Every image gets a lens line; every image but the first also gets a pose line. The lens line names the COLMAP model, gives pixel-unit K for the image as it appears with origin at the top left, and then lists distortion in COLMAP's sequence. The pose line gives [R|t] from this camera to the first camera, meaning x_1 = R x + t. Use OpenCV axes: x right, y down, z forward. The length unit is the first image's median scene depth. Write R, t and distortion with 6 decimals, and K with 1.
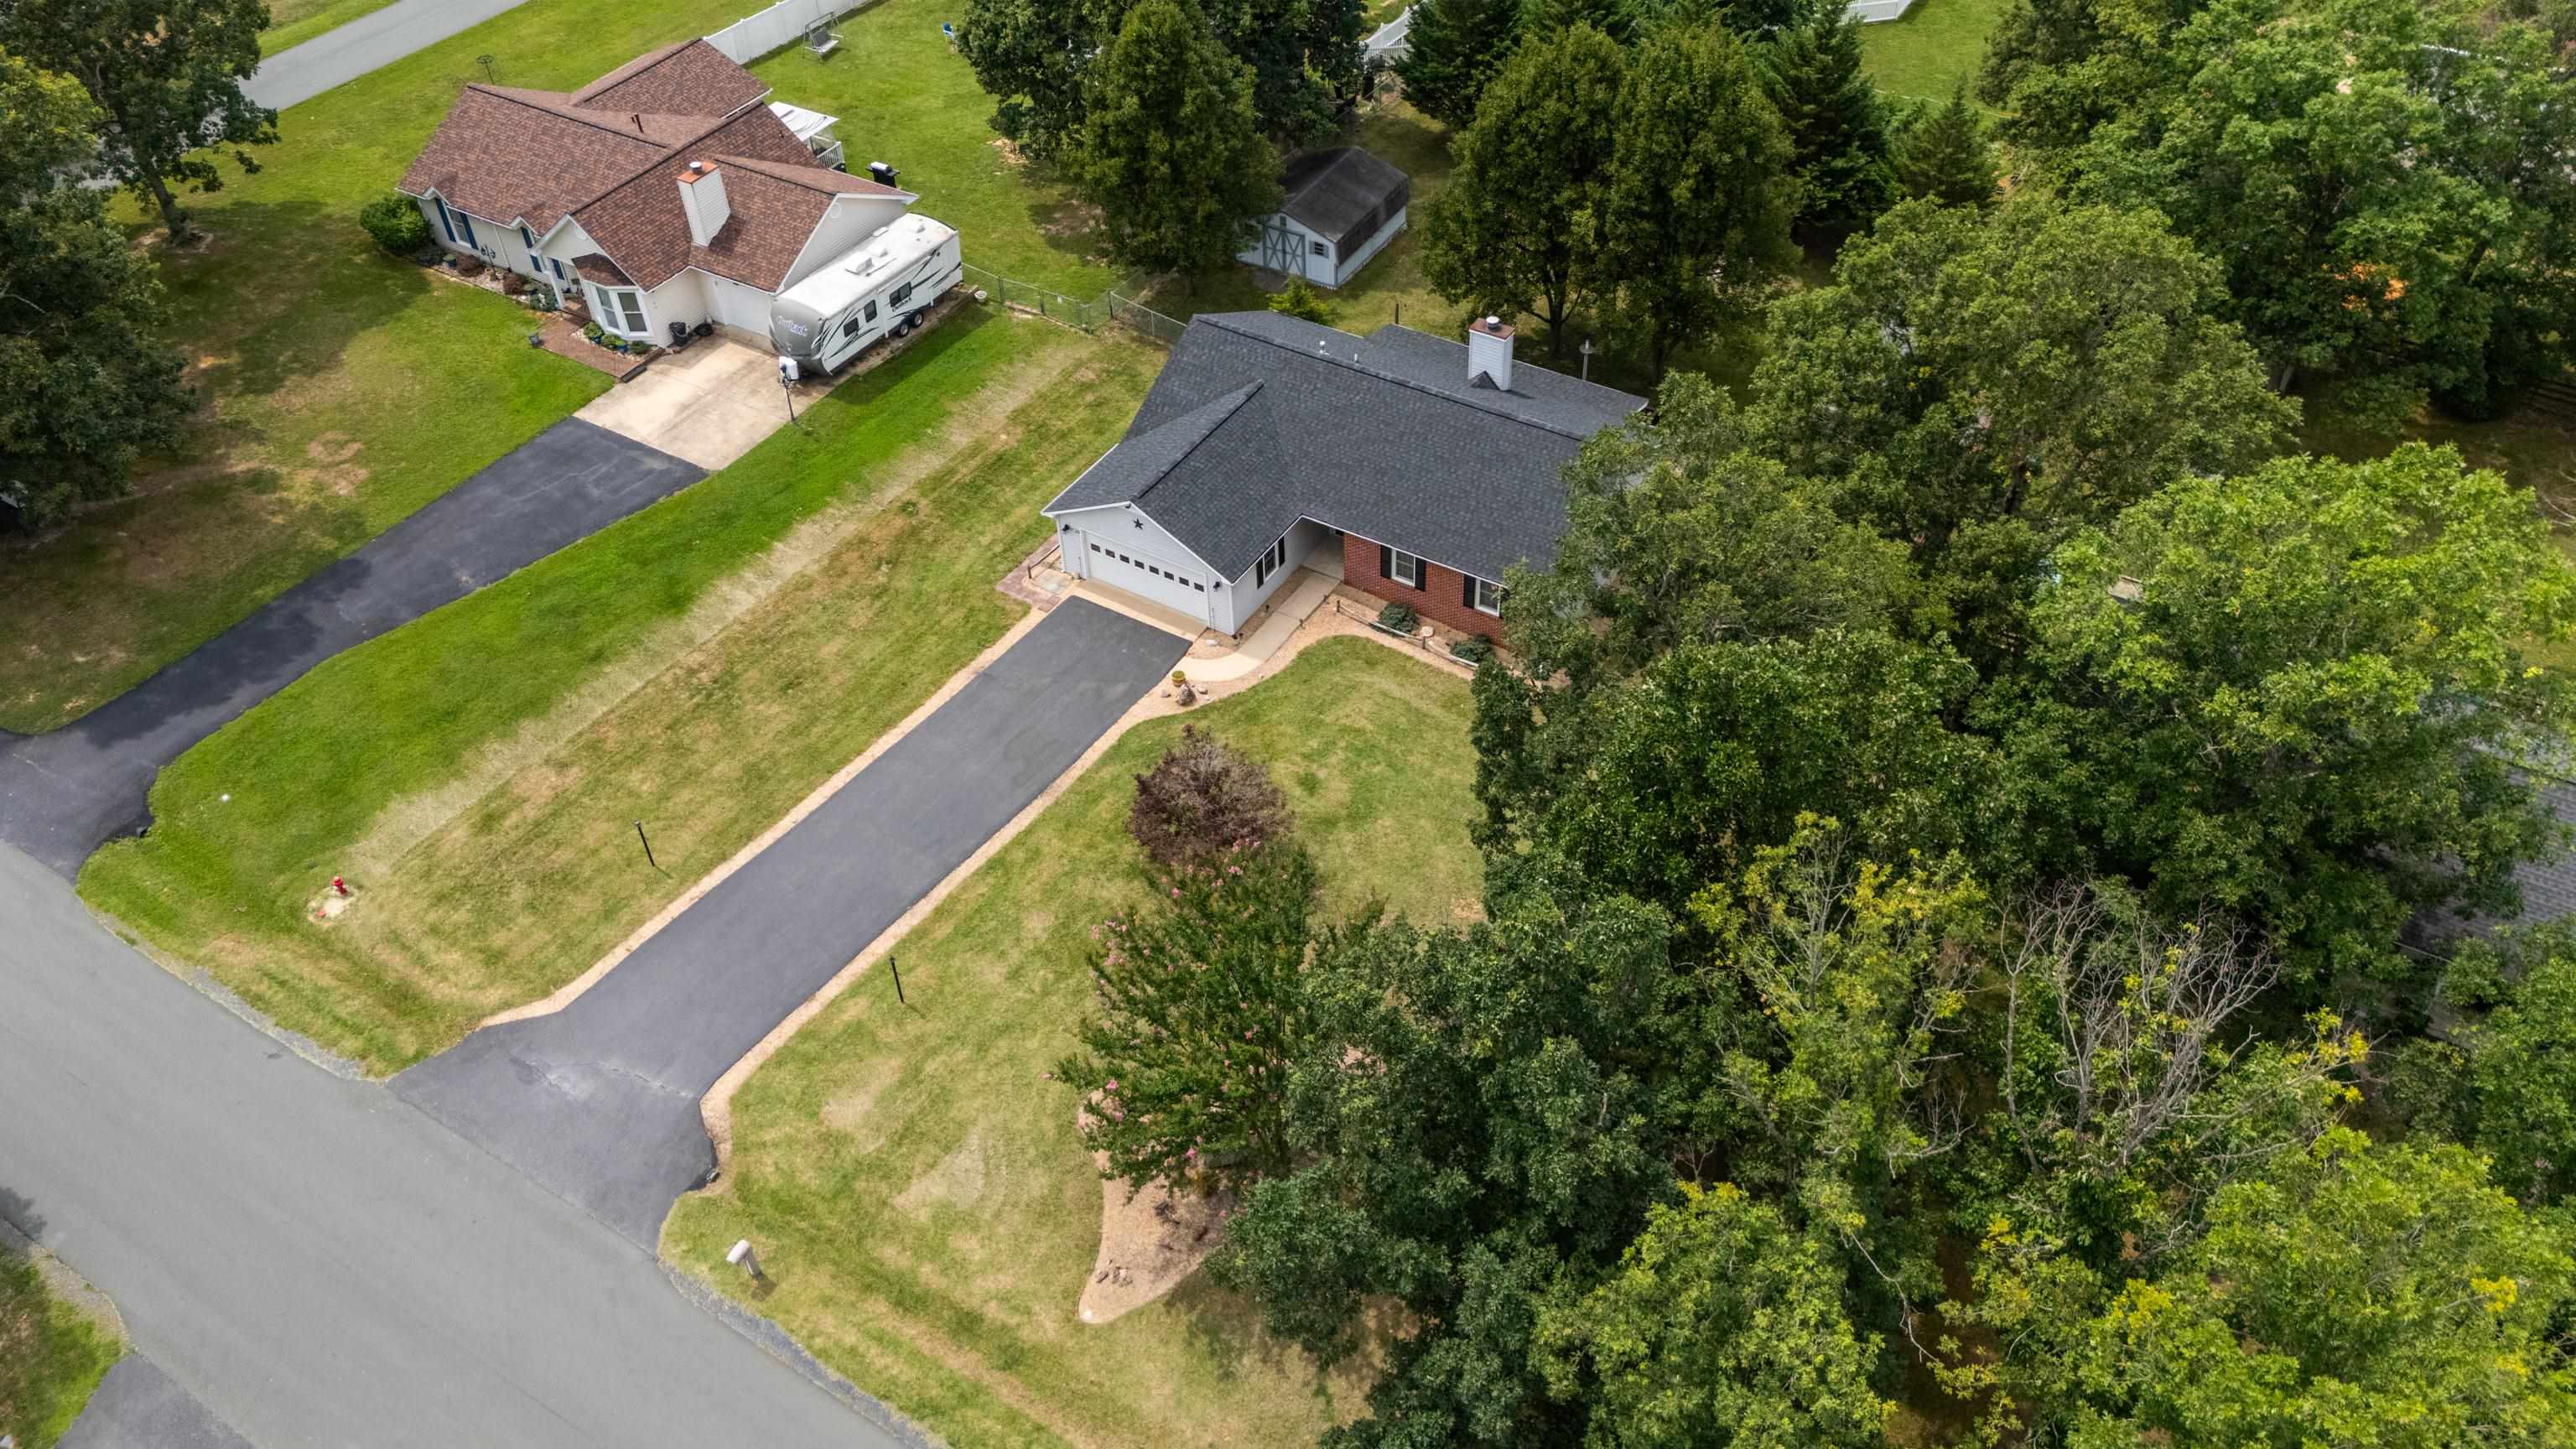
lens RADIAL K [[1897.3, 0, 1288.0], [0, 1897.3, 724.5], [0, 0, 1]] dist [0.081627, -0.087703]
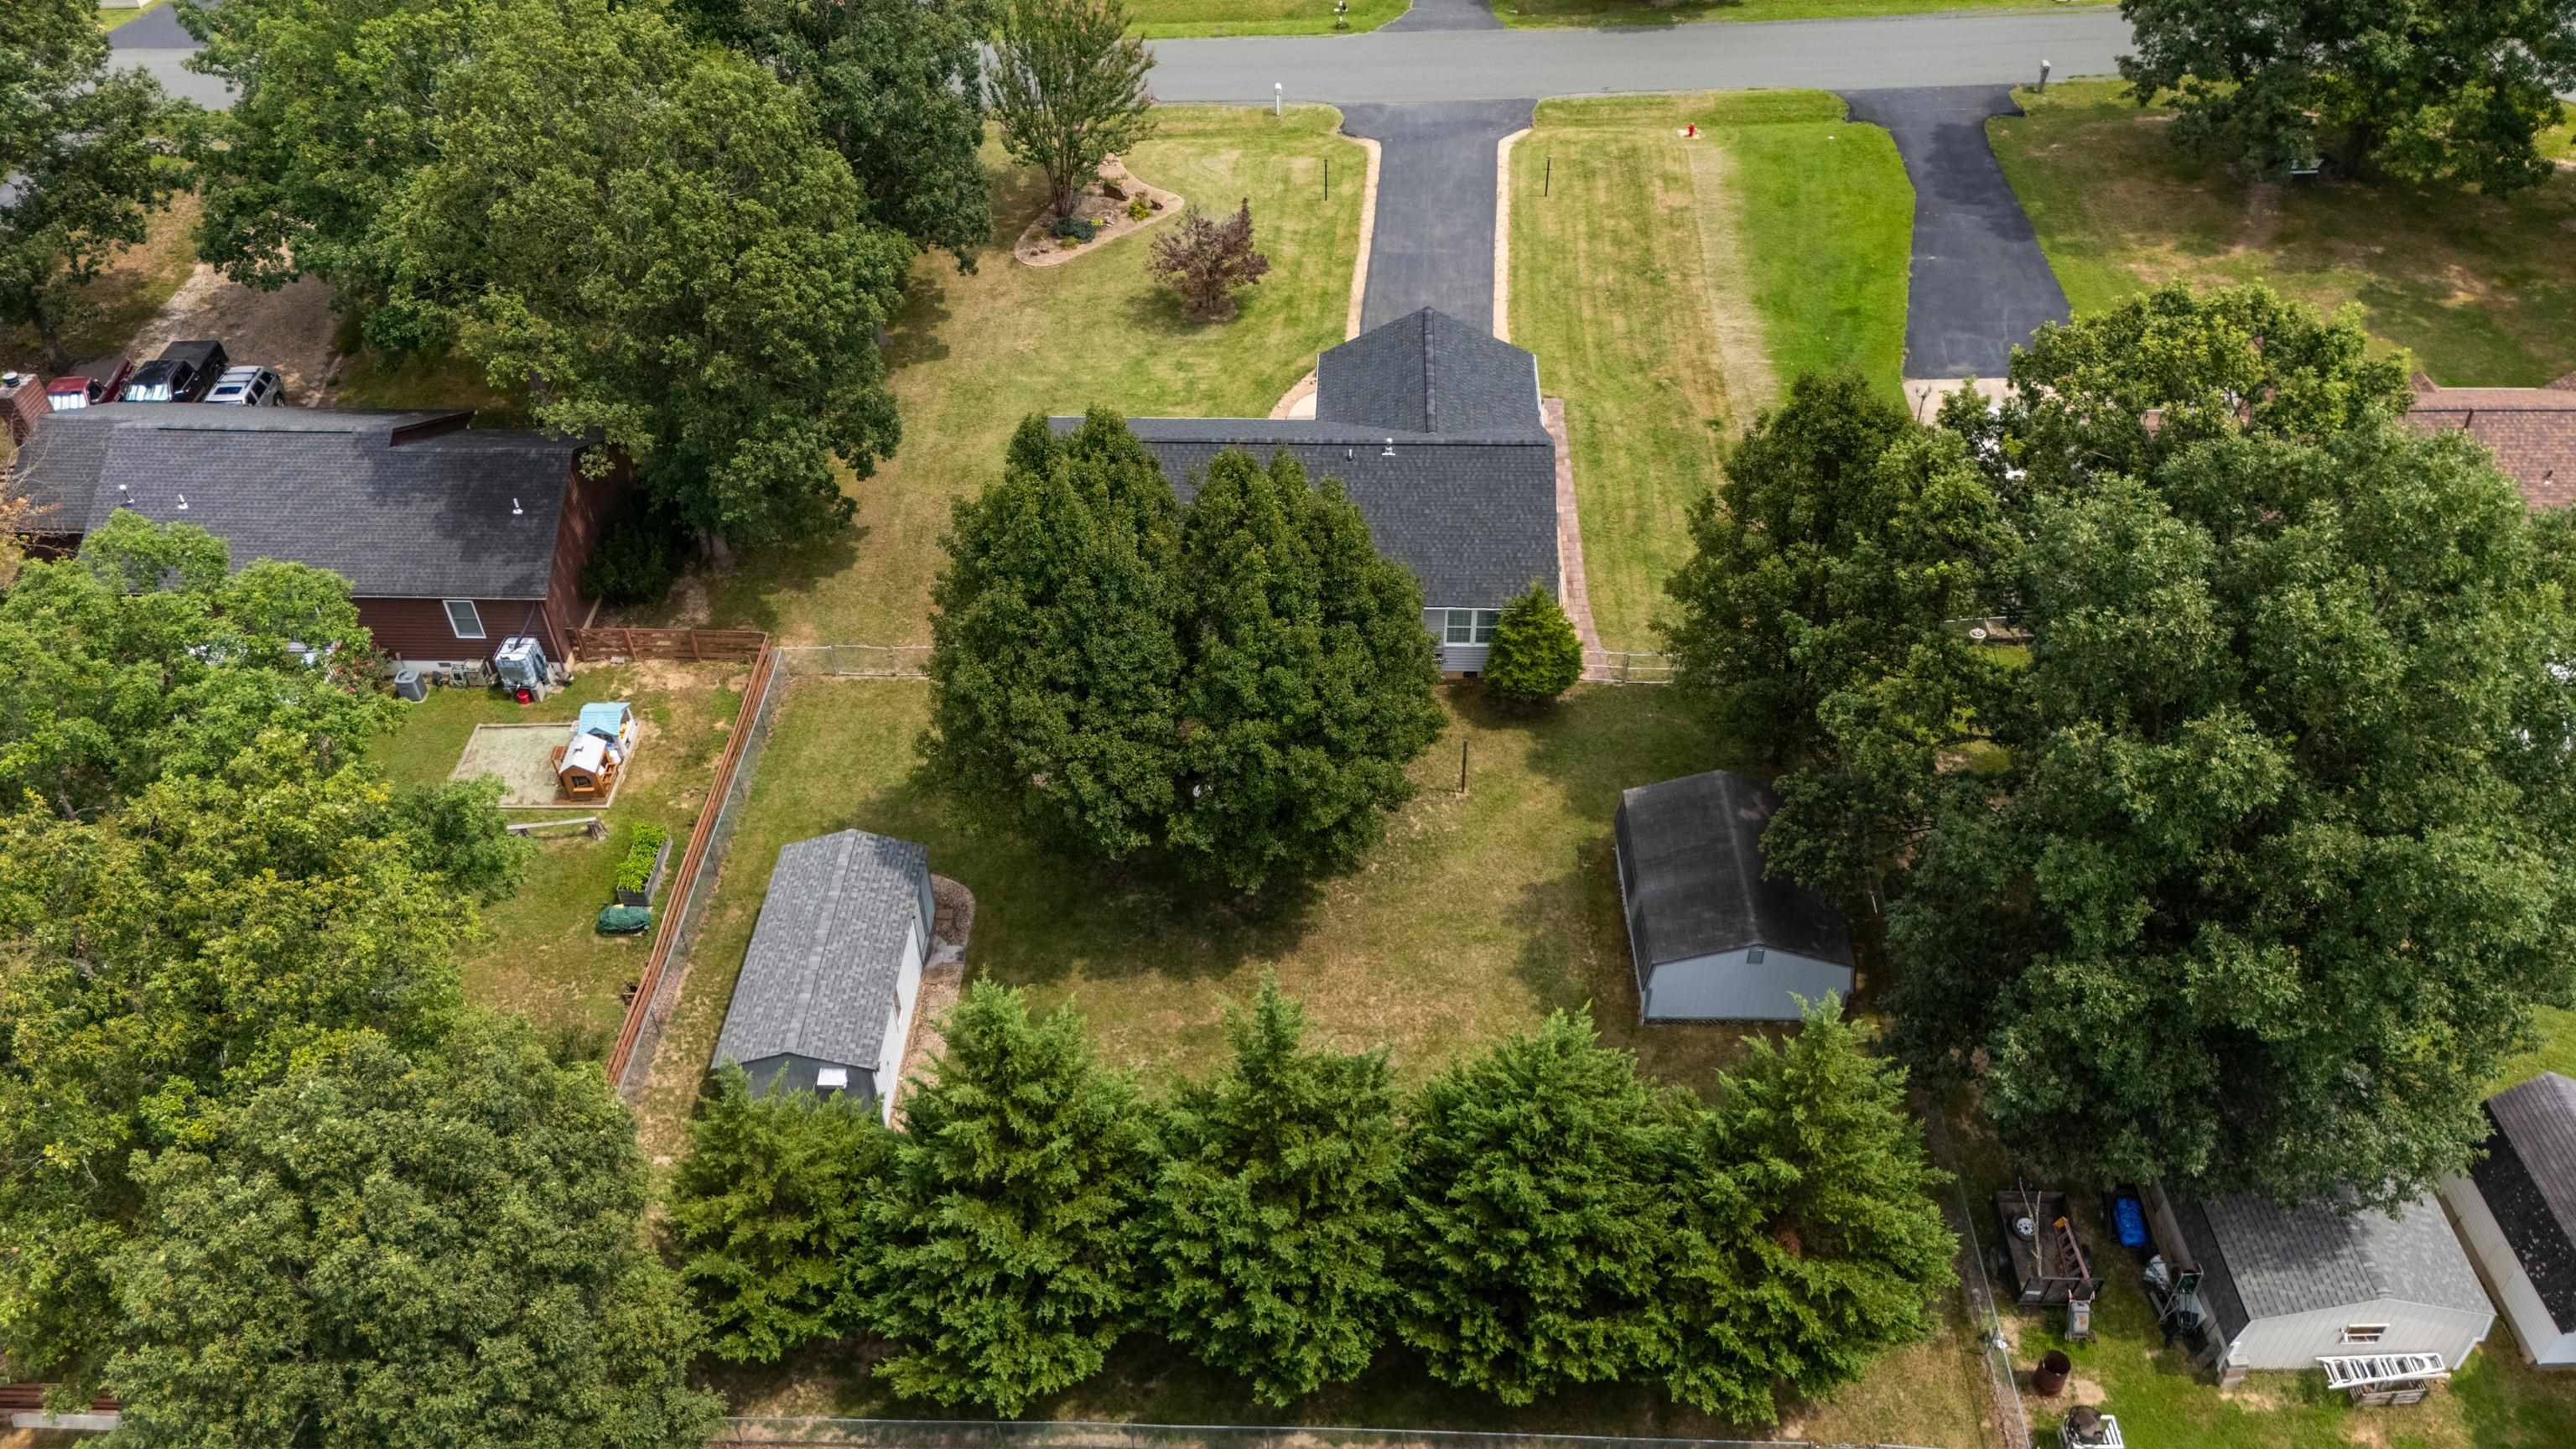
lens RADIAL K [[1897.3, 0, 1288.0], [0, 1897.3, 724.5], [0, 0, 1]] dist [0.081627, -0.087703]
pose [[-0.868291, 0.358278, -0.343086, 0.426319], [-0.312778, 0.141395, 0.939243, -1.033359], [0.385021, 0.922846, -0.010710, 1.144598]]
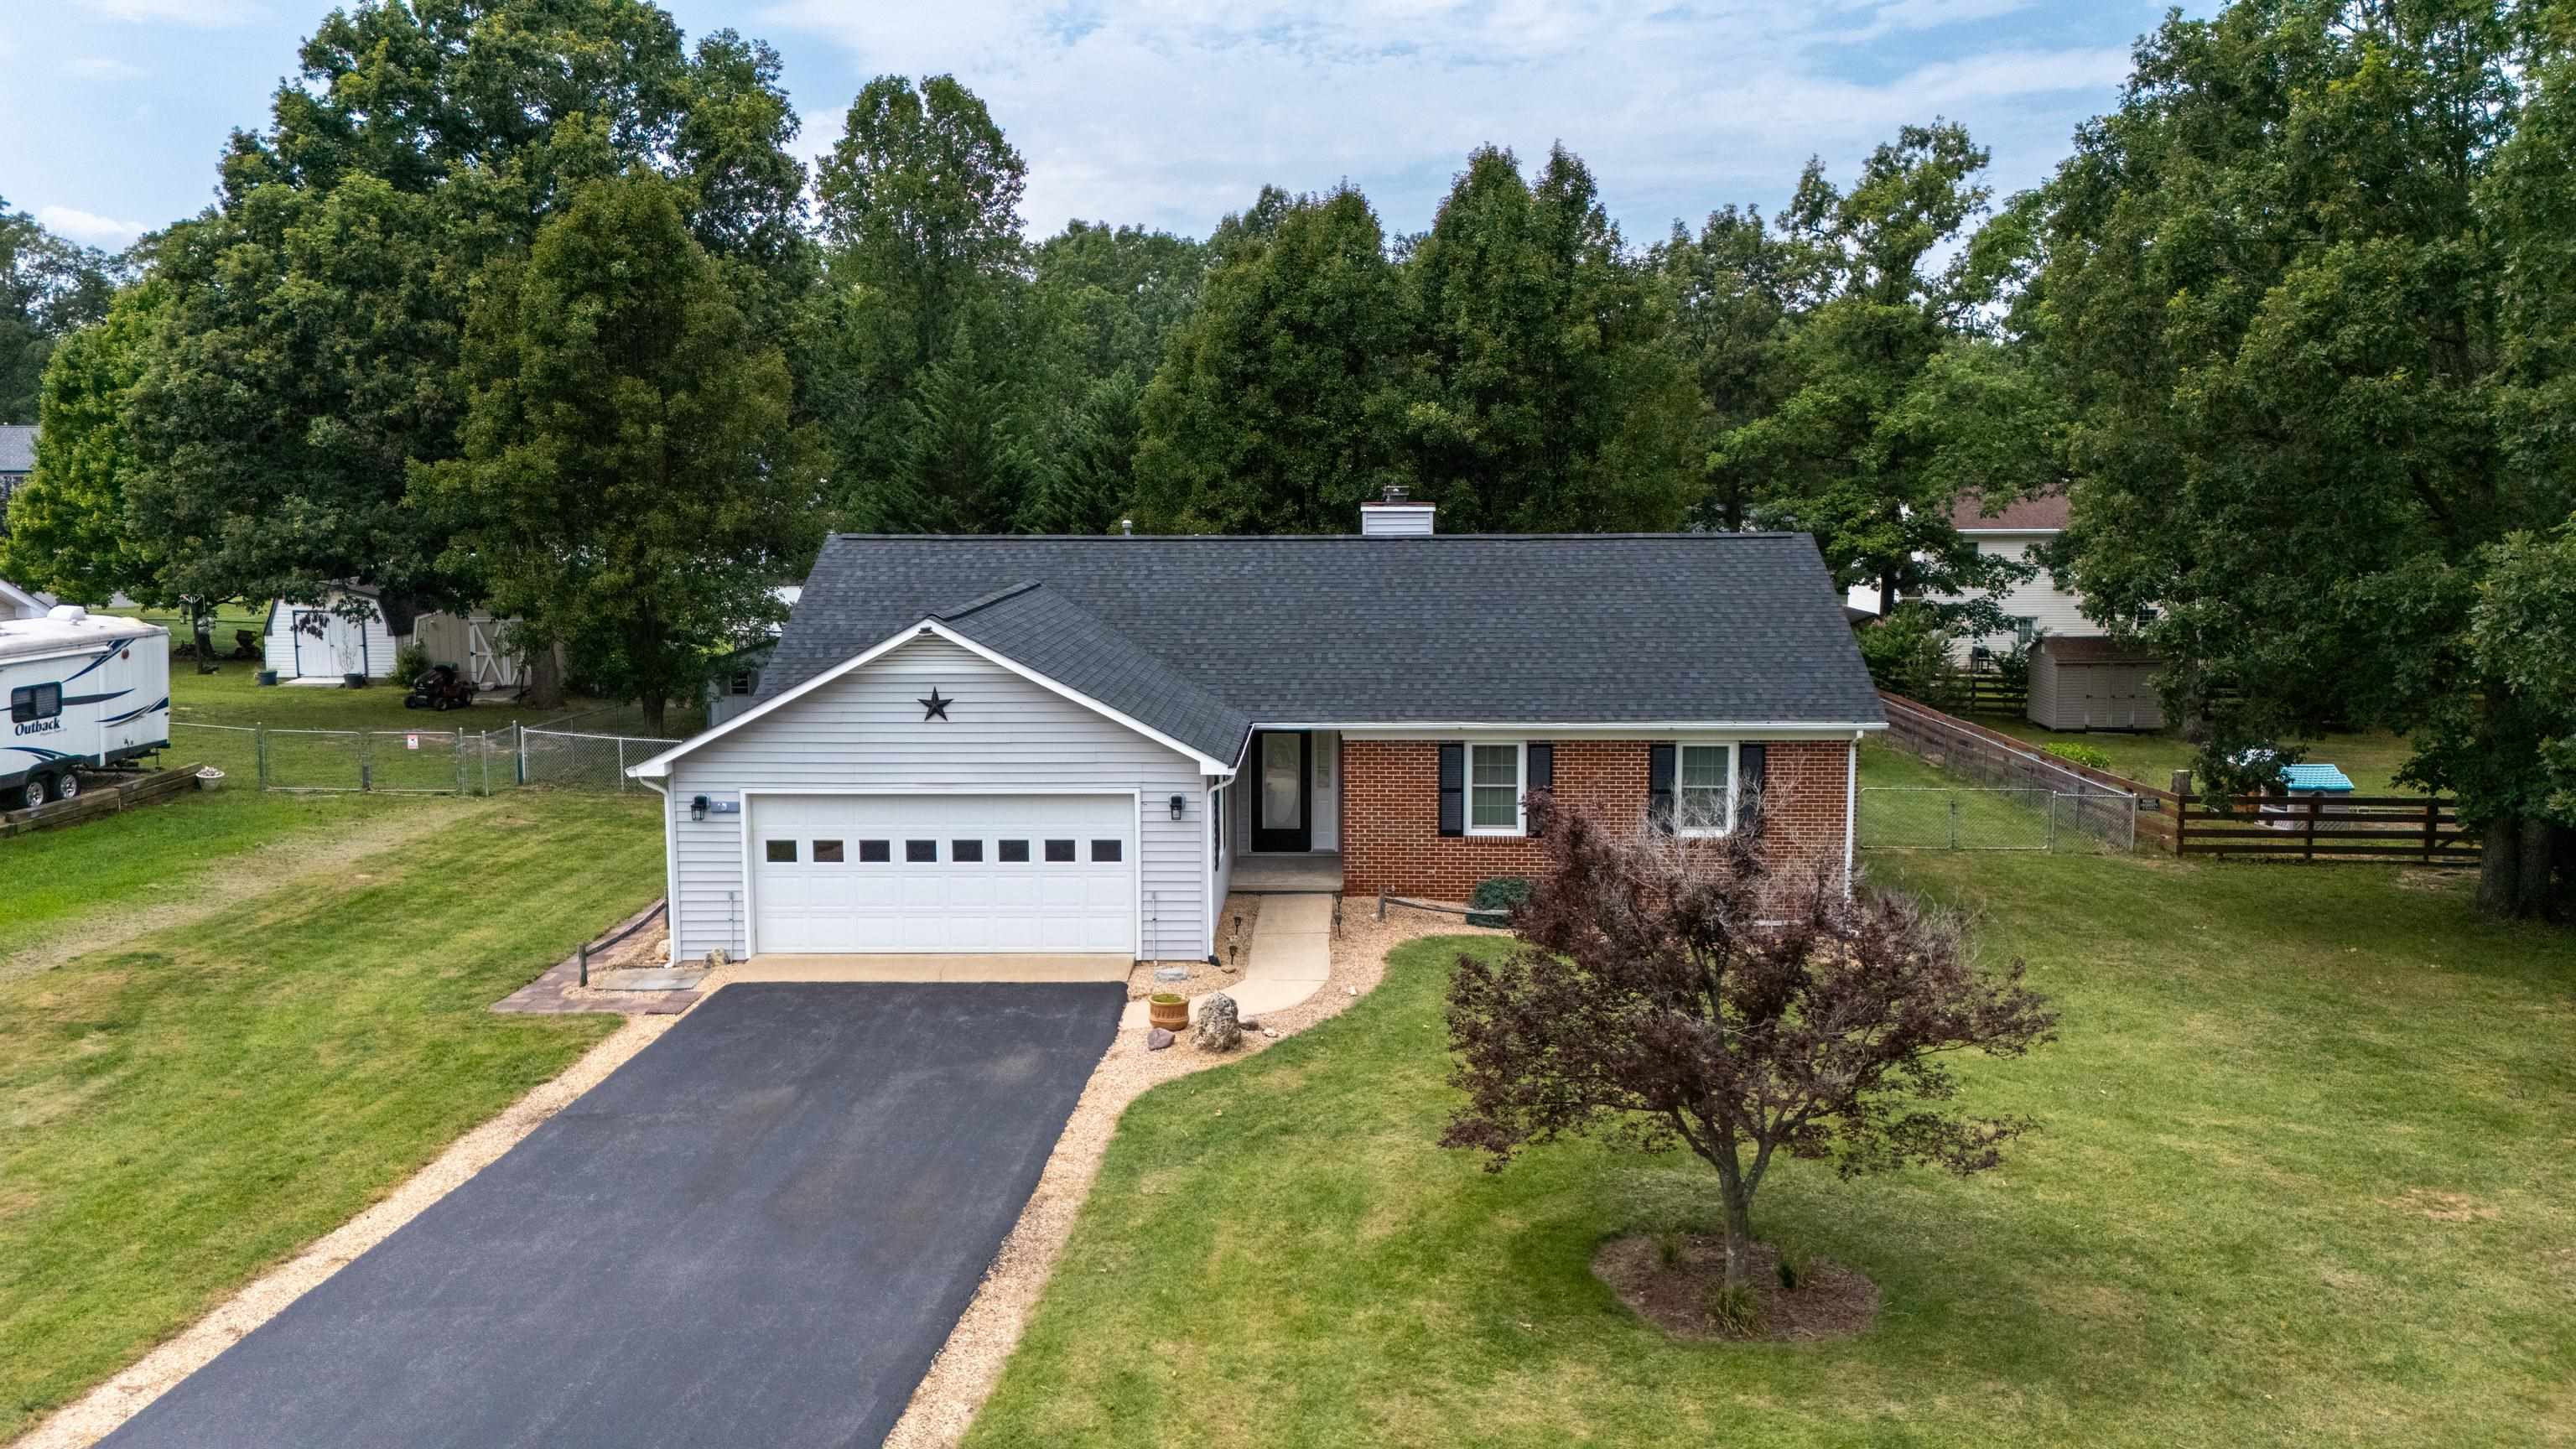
lens RADIAL K [[1881.7, 0, 1291.1], [0, 1881.7, 733.8], [0, 0, 1]] dist [0.091536, -0.107200]
pose [[0.865086, -0.047449, 0.499375, -0.202875], [0.330169, 0.803328, -0.495633, 0.111613], [-0.377645, 0.593643, 0.710614, 0.677835]]
